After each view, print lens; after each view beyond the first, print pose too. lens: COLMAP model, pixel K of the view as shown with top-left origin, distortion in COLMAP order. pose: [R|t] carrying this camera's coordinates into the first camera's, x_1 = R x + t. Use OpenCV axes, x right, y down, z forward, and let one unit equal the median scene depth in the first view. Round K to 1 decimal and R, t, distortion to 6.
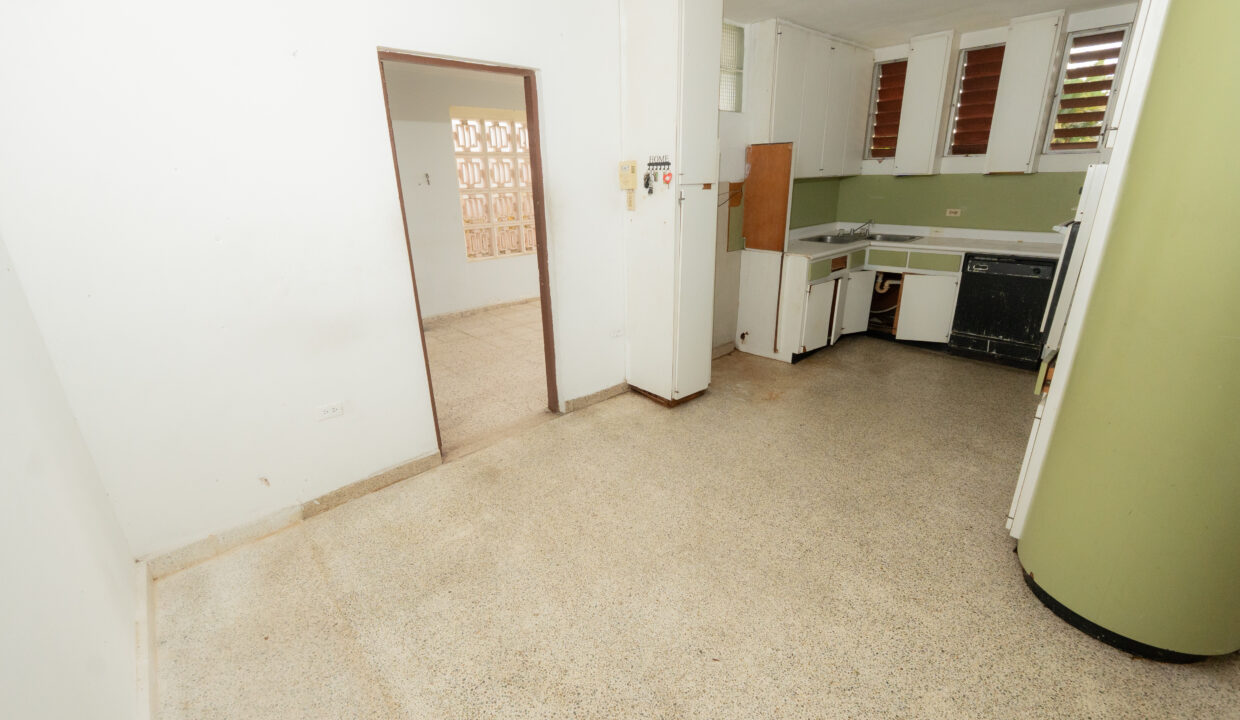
lens RADIAL K [[518.7, 0, 620.0], [0, 518.7, 360.0], [0, 0, 1]] dist [-0.015030, 0.000291]
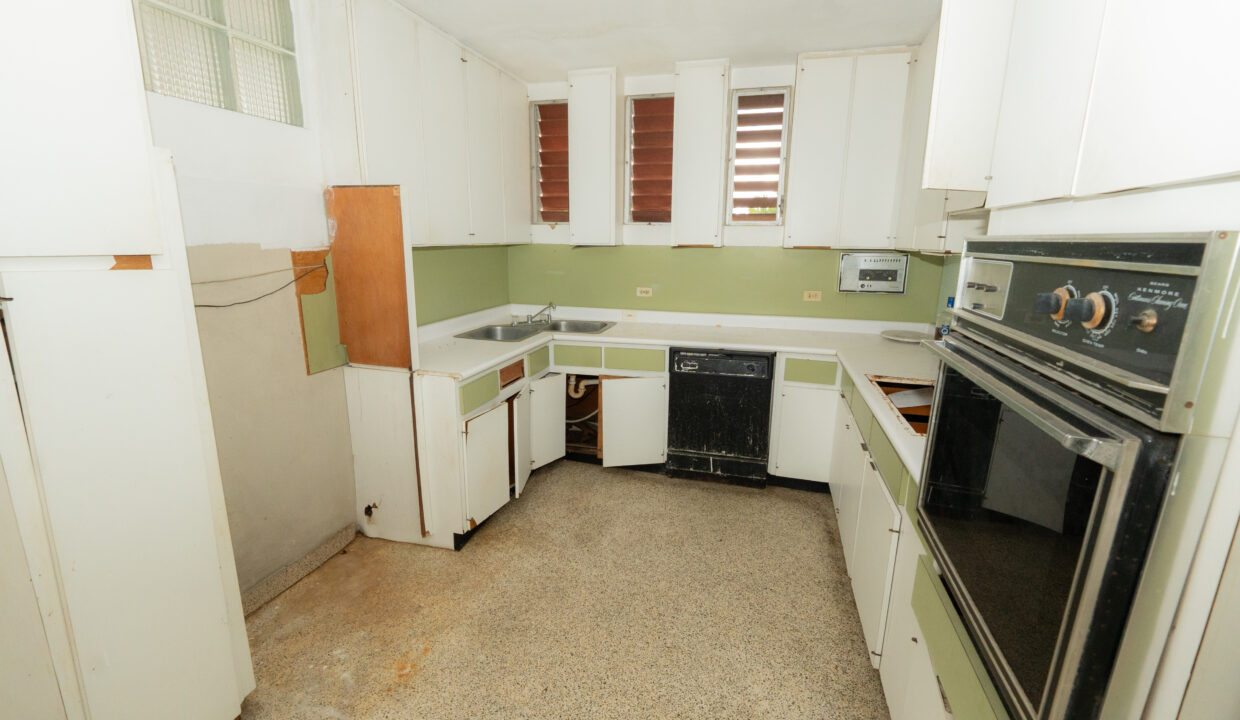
lens RADIAL K [[518.7, 0, 620.0], [0, 518.7, 360.0], [0, 0, 1]] dist [-0.015030, 0.000291]
pose [[0.854747, -0.082414, 0.512460, 0.204977], [0.141879, 0.986811, -0.077945, -0.132811], [-0.499277, 0.139330, 0.855166, 0.365860]]
